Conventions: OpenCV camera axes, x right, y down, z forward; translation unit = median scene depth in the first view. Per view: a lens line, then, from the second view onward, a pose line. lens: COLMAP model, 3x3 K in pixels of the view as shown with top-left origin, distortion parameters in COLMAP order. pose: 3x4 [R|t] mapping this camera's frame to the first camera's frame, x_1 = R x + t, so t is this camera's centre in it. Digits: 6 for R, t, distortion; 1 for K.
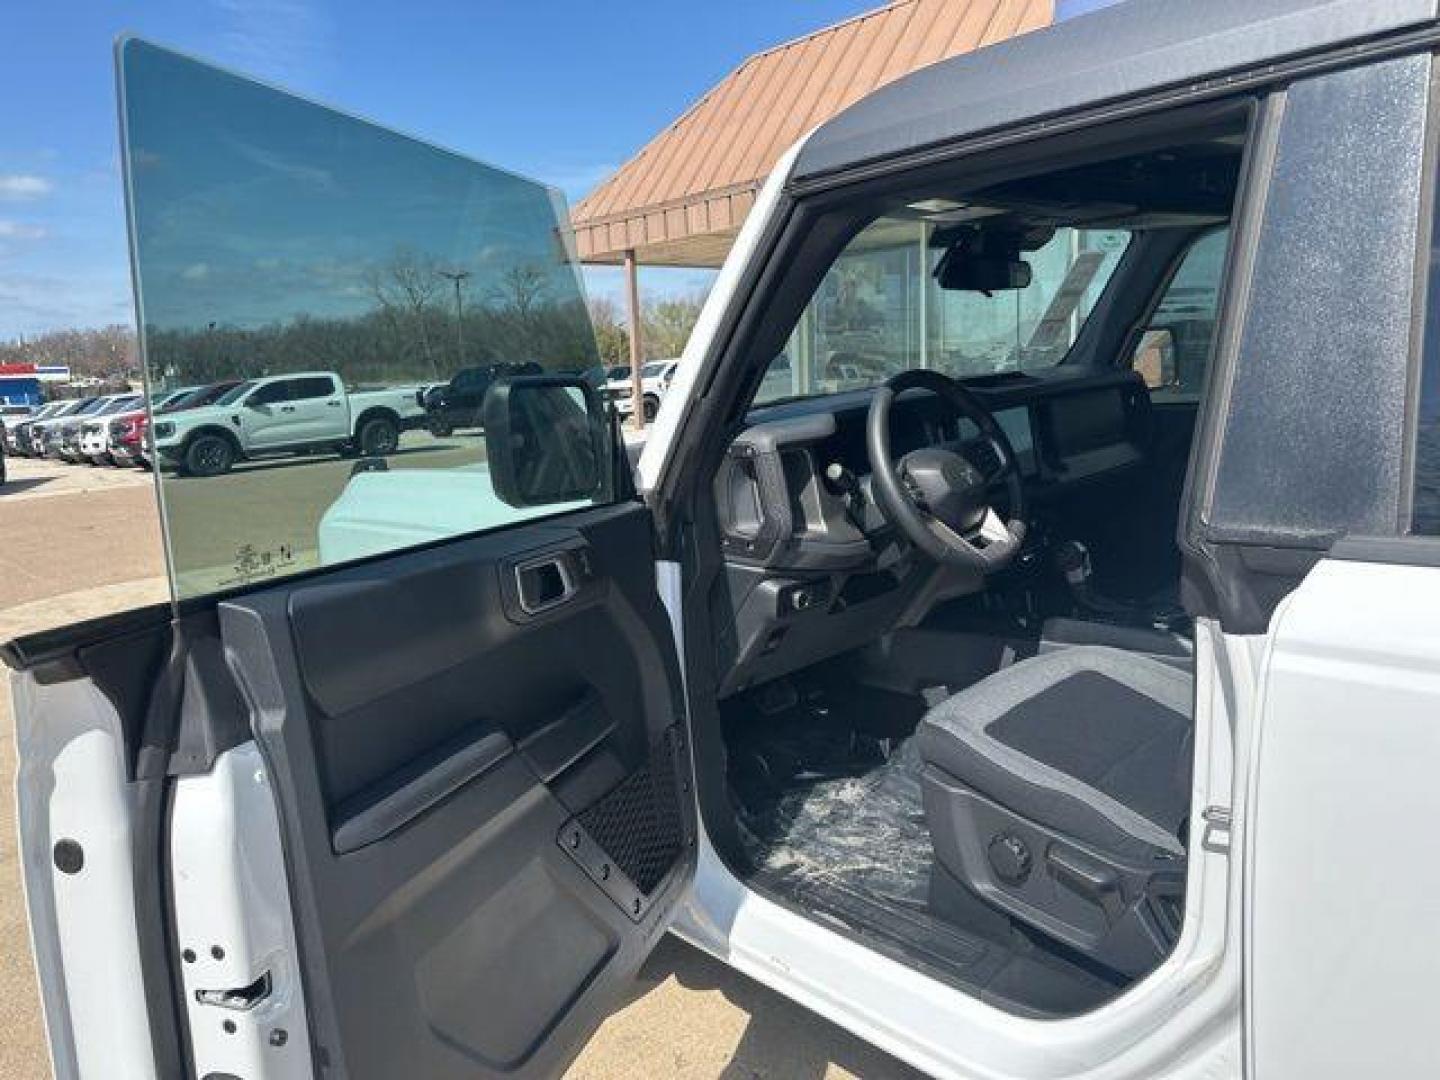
lens RADIAL K [[1086.9, 0, 720.0], [0, 1086.9, 540.0], [0, 0, 1]] dist [0.001720, 0.000946]
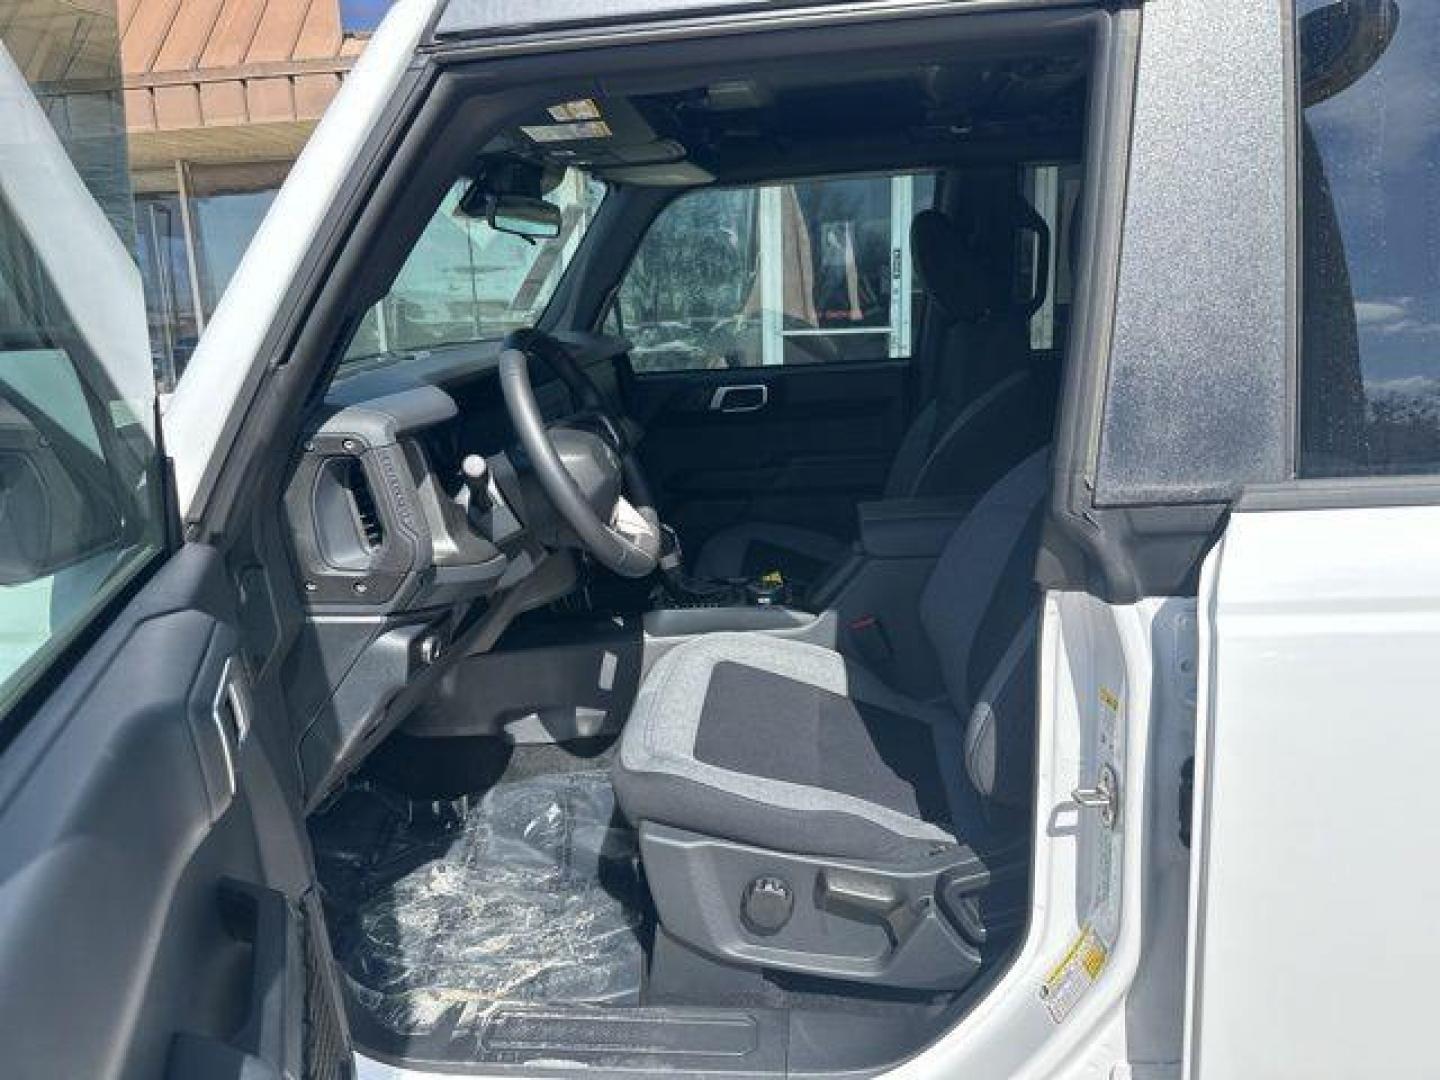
lens RADIAL K [[1072.3, 0, 720.0], [0, 1072.3, 540.0], [0, 0, 1]] dist [0.003235, -0.001660]
pose [[0.735505, -0.130869, 0.664760, -0.243845], [0.111676, 0.991164, 0.071567, -0.045294], [-0.668252, 0.021600, 0.743621, 0.349059]]
